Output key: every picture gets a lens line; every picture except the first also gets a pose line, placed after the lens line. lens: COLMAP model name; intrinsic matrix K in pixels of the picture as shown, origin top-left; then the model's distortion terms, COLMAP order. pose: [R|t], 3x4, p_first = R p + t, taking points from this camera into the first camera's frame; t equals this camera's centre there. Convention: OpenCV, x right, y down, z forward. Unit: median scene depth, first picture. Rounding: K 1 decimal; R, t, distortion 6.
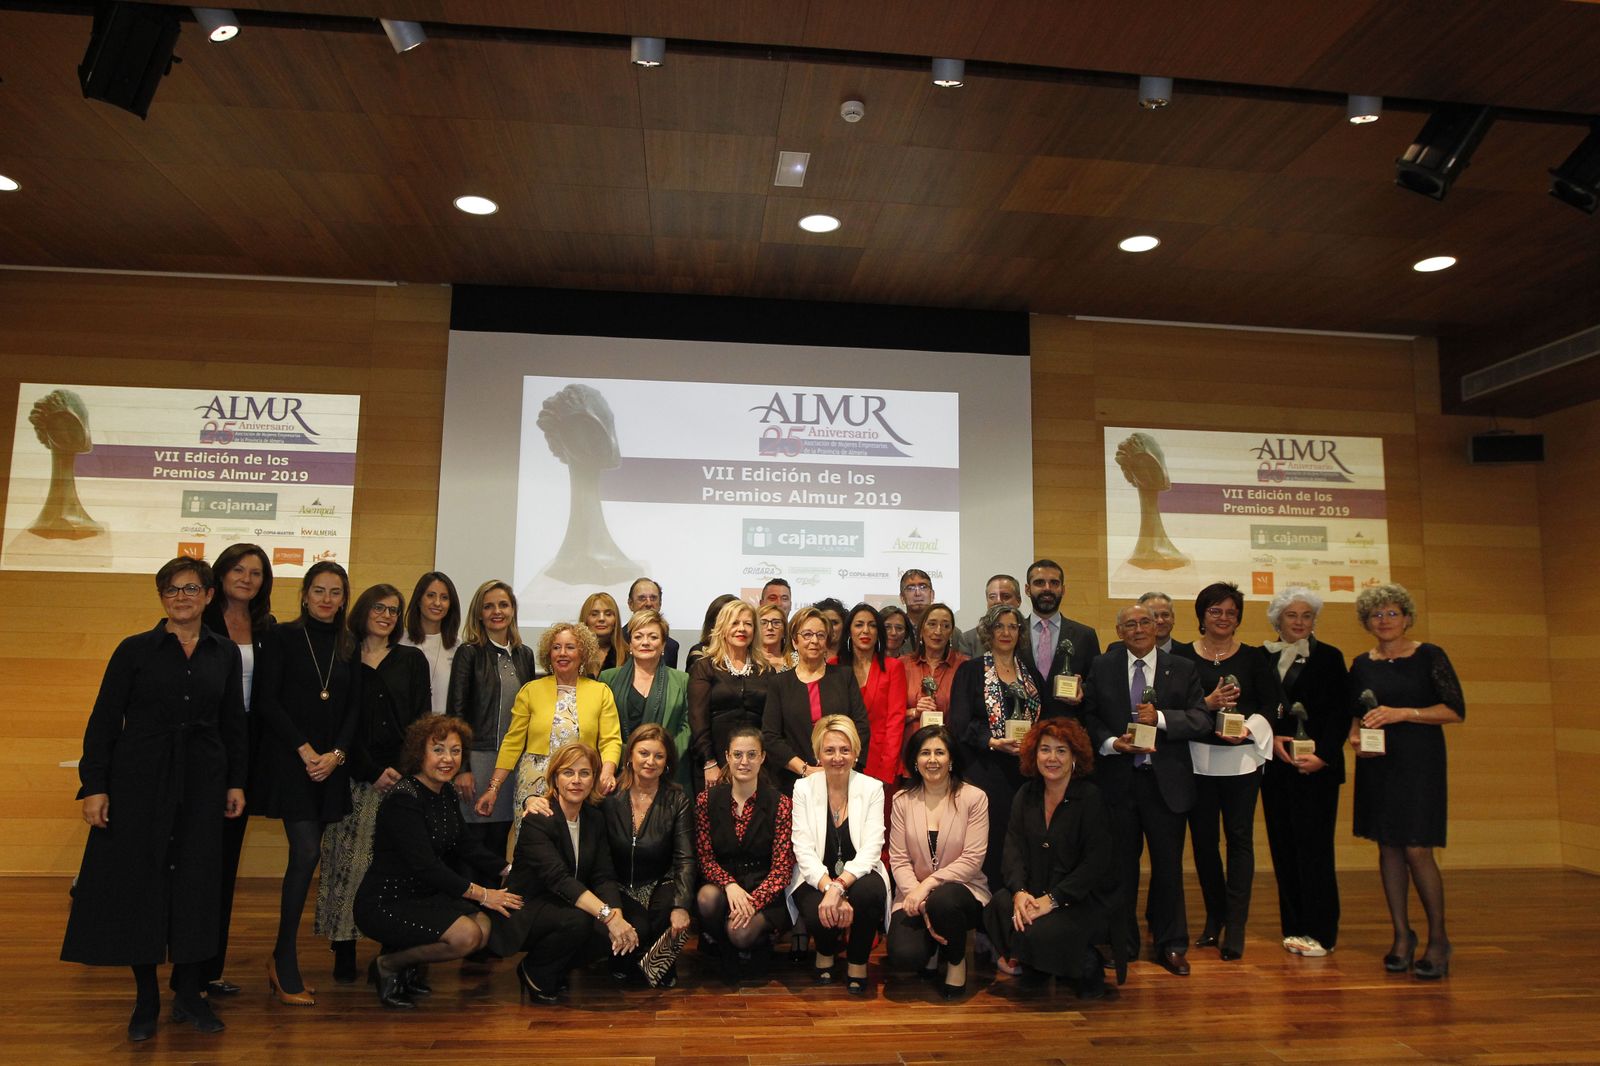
lens RADIAL K [[1126.7, 0, 800.0], [0, 1126.7, 533.0], [0, 0, 1]] dist [-0.071871, 0.063456]
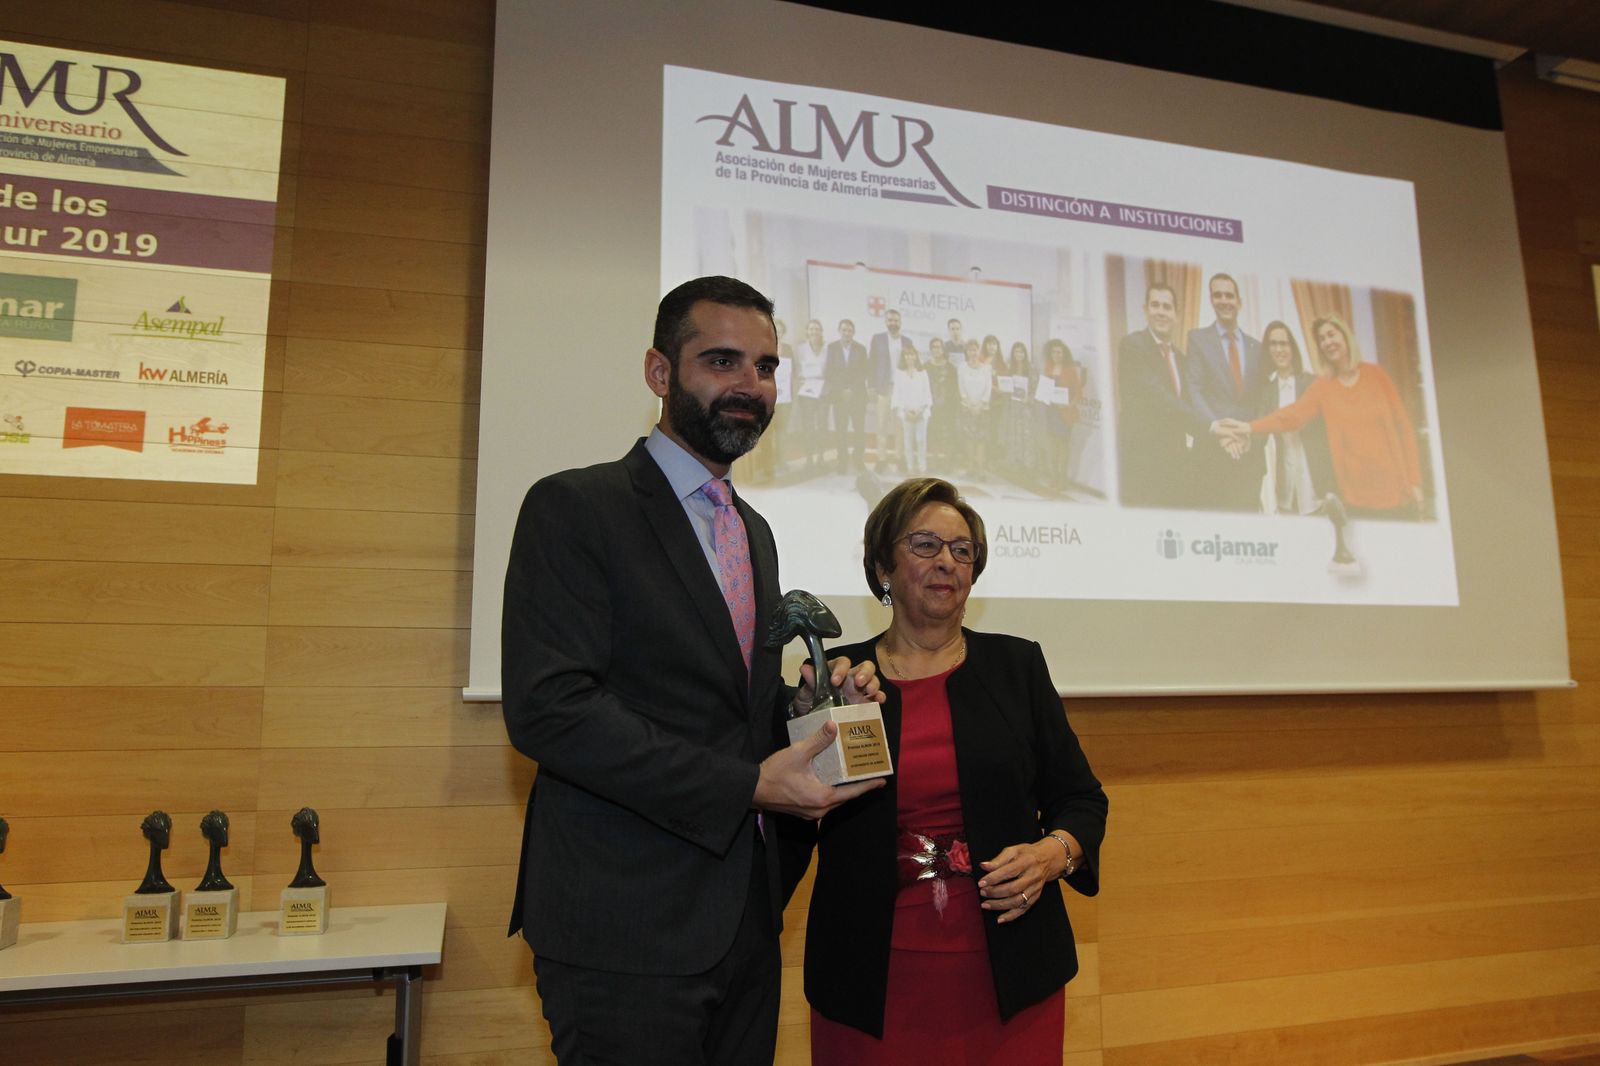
lens RADIAL K [[1126.7, 0, 800.0], [0, 1126.7, 533.0], [0, 0, 1]] dist [-0.071871, 0.063456]
pose [[0.983702, 0.003795, 0.179765, -0.271883], [0.001408, 0.999584, -0.028808, 0.070318], [-0.179799, 0.028591, 0.983288, 0.535745]]
